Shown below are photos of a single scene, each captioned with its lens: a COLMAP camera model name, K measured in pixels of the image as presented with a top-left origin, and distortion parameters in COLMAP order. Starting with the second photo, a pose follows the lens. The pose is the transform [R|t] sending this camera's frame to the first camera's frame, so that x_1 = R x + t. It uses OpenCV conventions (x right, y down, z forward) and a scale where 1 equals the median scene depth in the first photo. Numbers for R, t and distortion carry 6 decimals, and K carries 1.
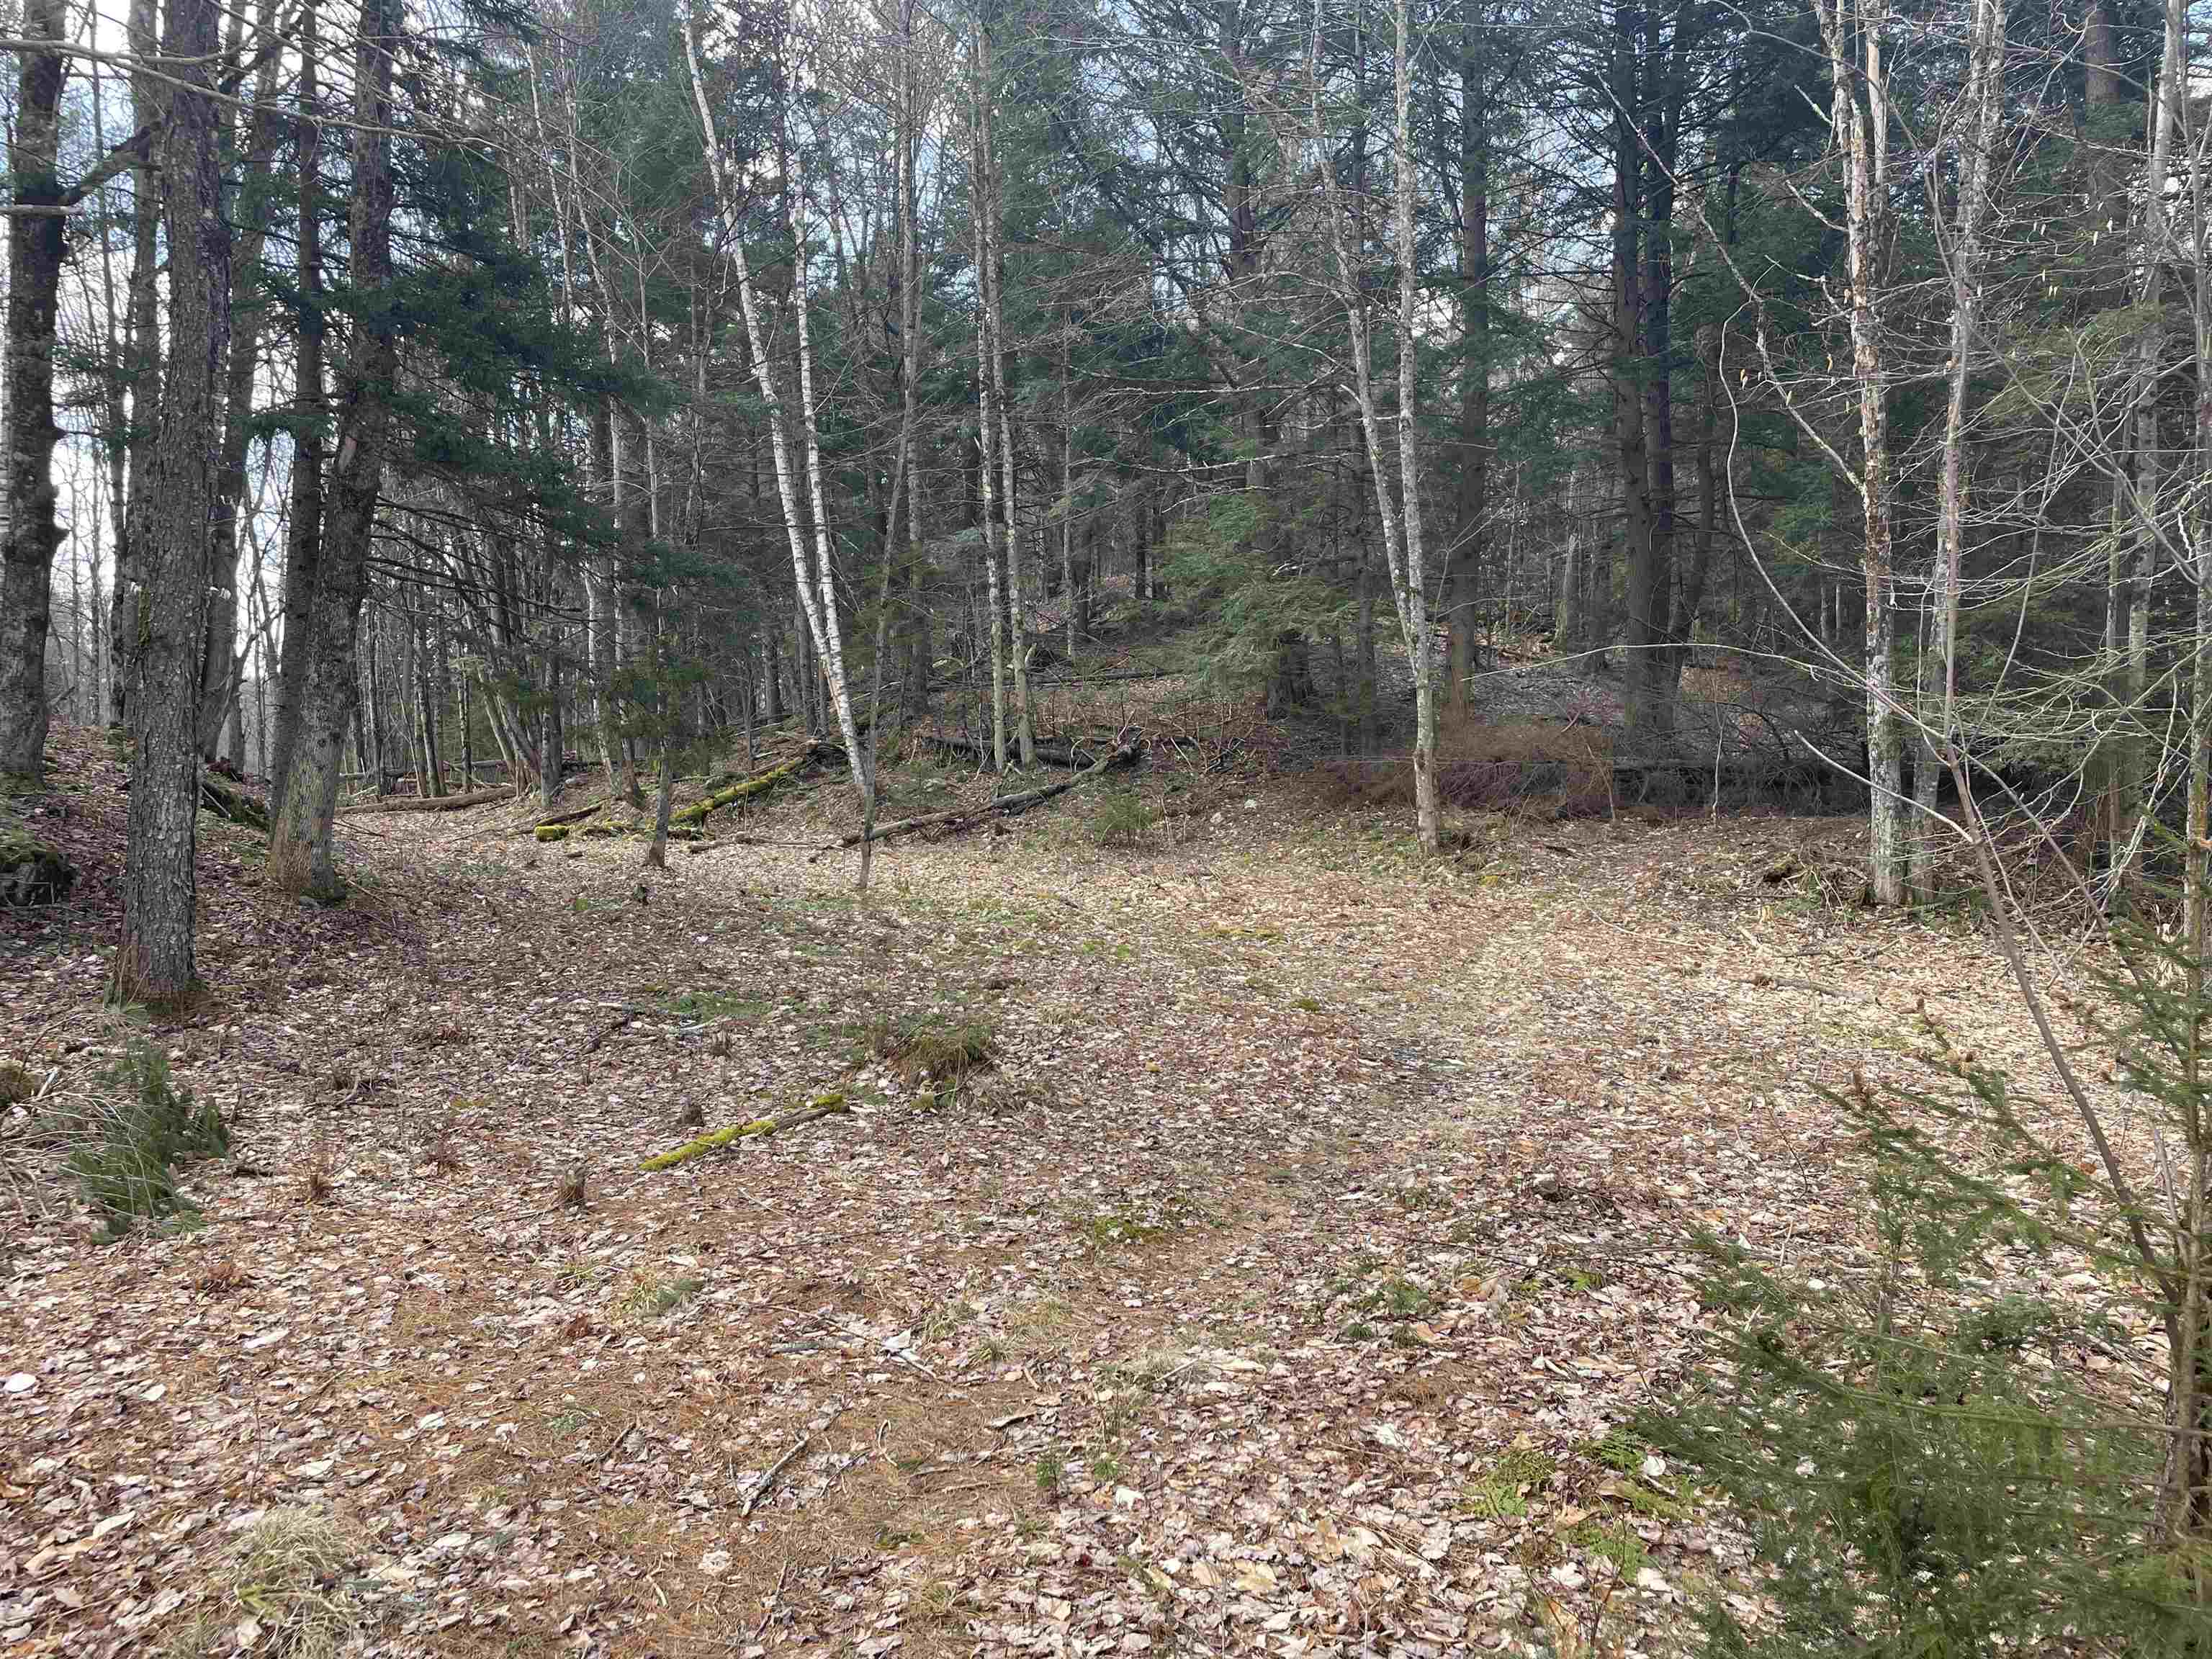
lens RADIAL K [[1682.8, 0, 1110.4], [0, 1682.8, 822.5], [0, 0, 1]] dist [0.103772, -0.123635]
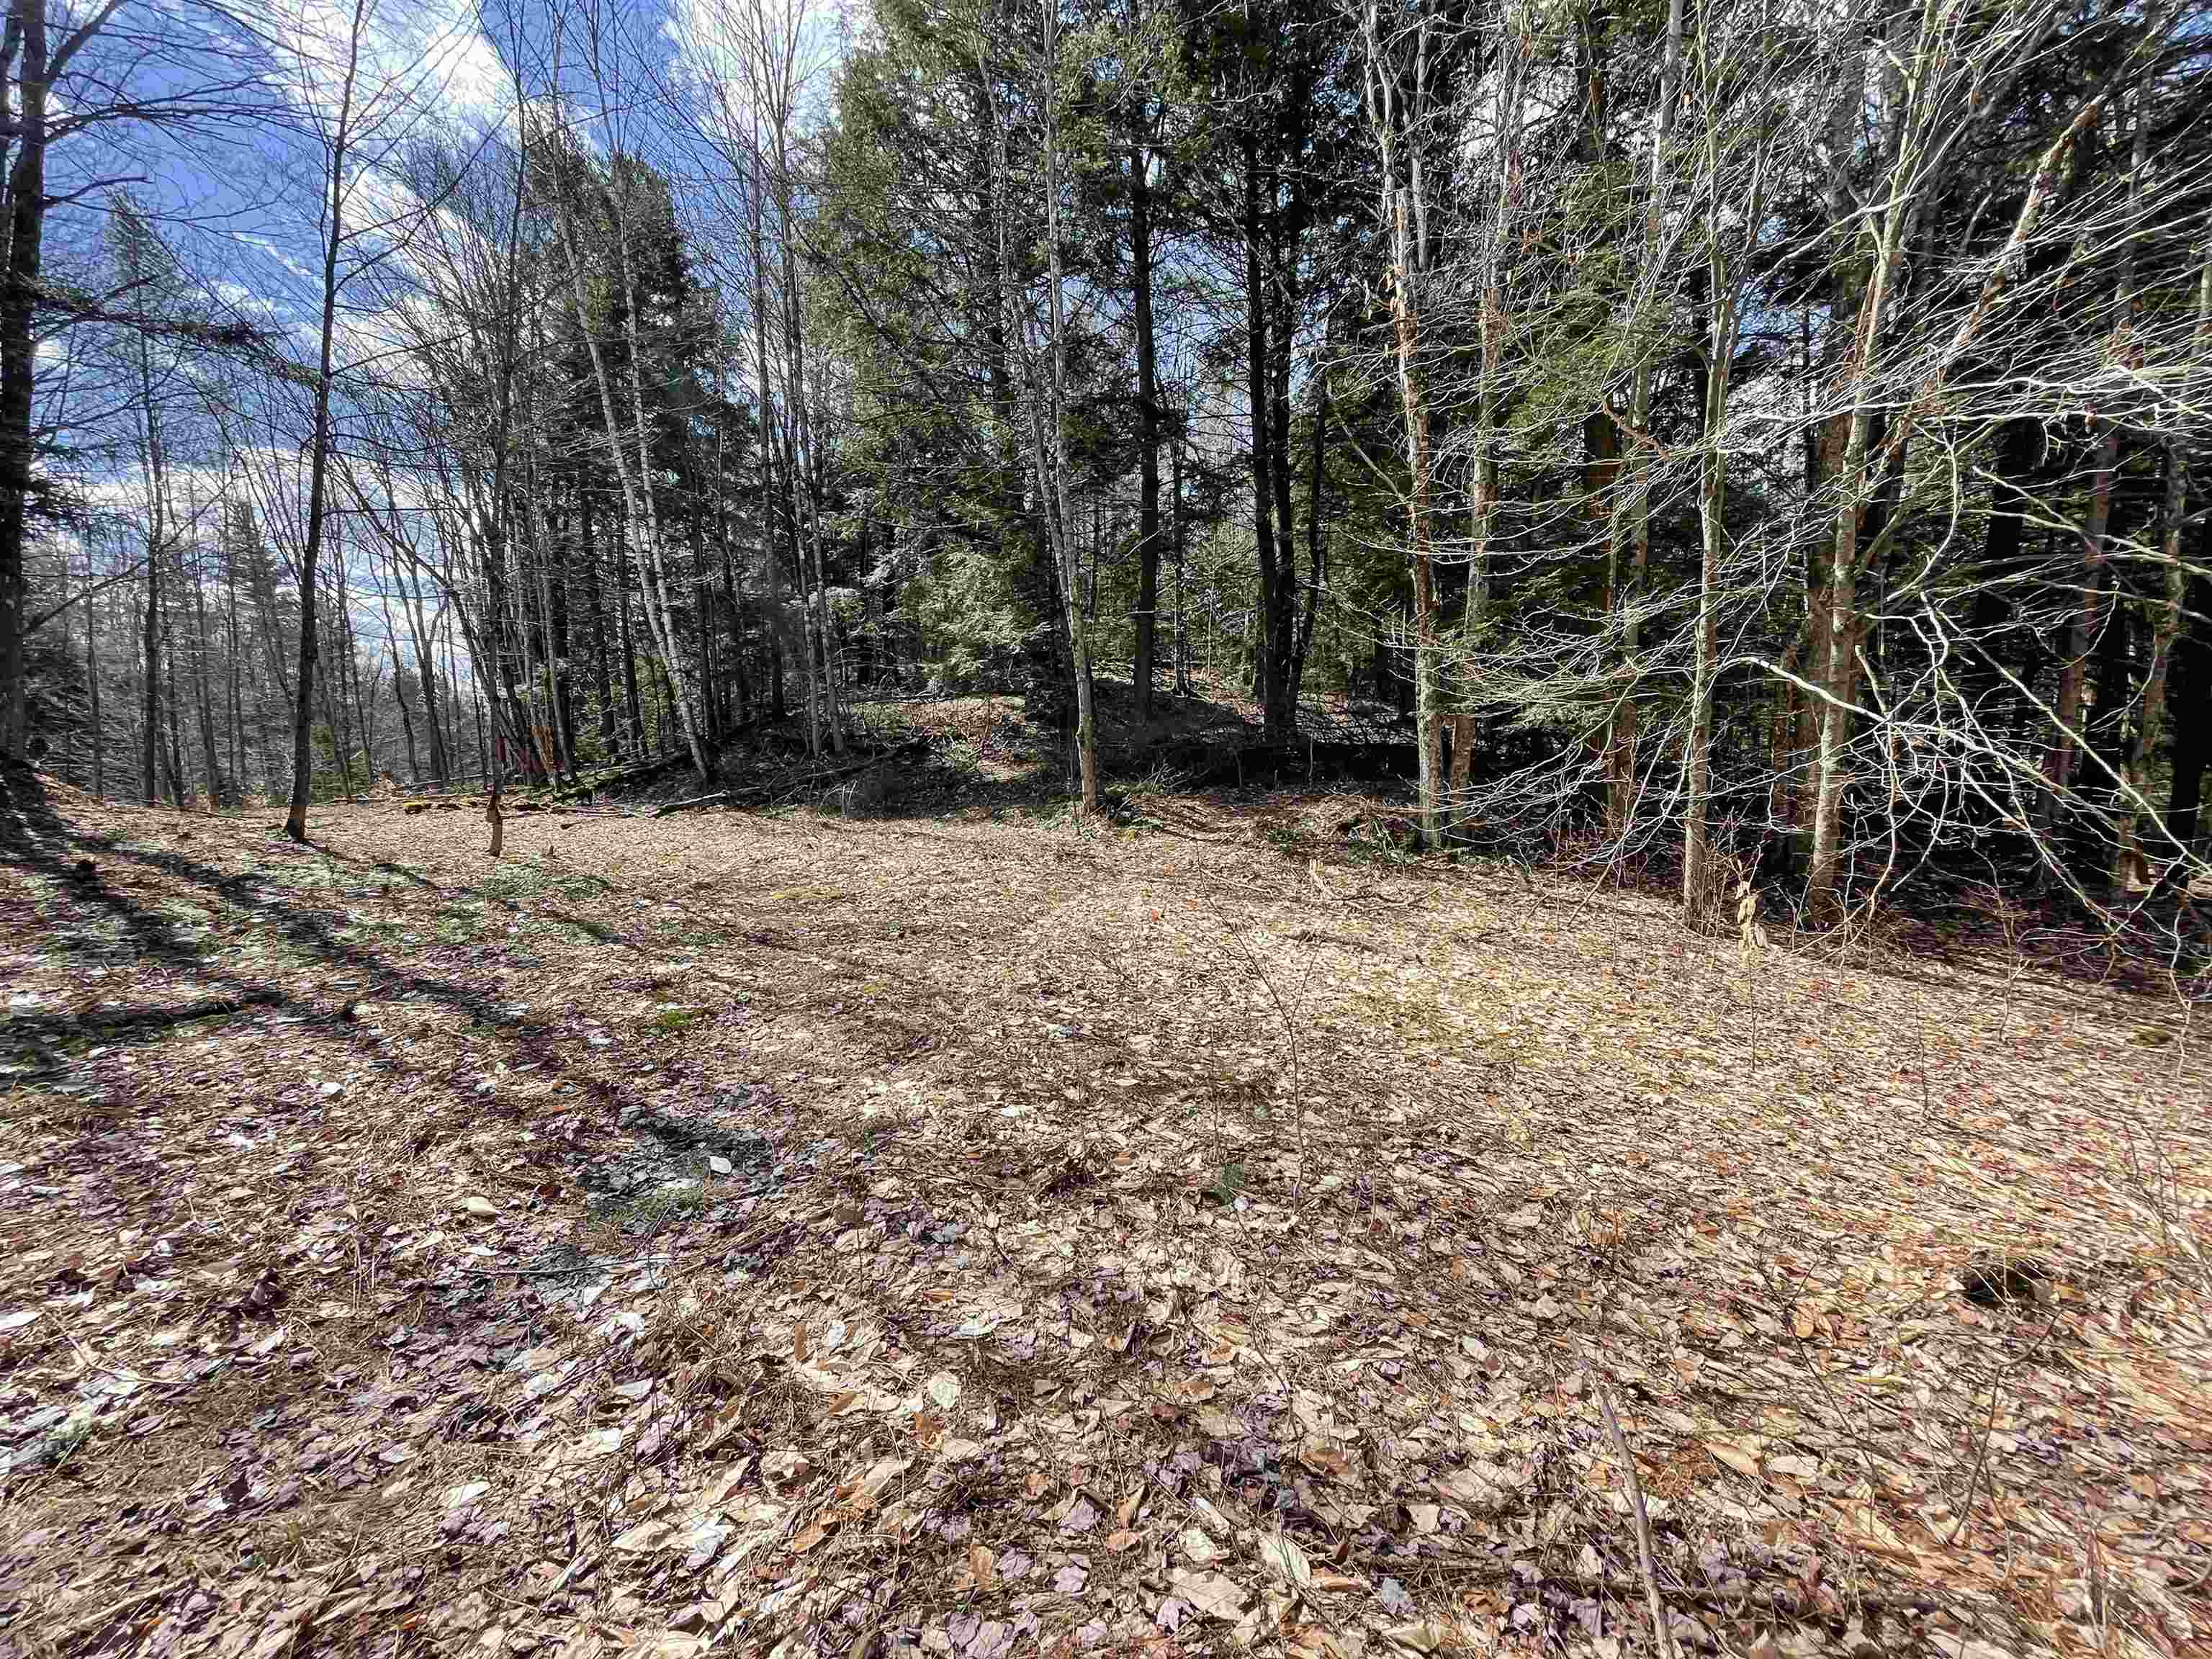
lens RADIAL K [[895.7, 0, 1106.0], [0, 895.7, 829.5], [0, 0, 1]] dist [-0.000732, -0.000020]
pose [[0.997314, -0.018189, 0.070947, 0.174772], [0.015683, 0.999239, 0.035722, 0.008372], [-0.071543, -0.034513, 0.996840, 0.375125]]
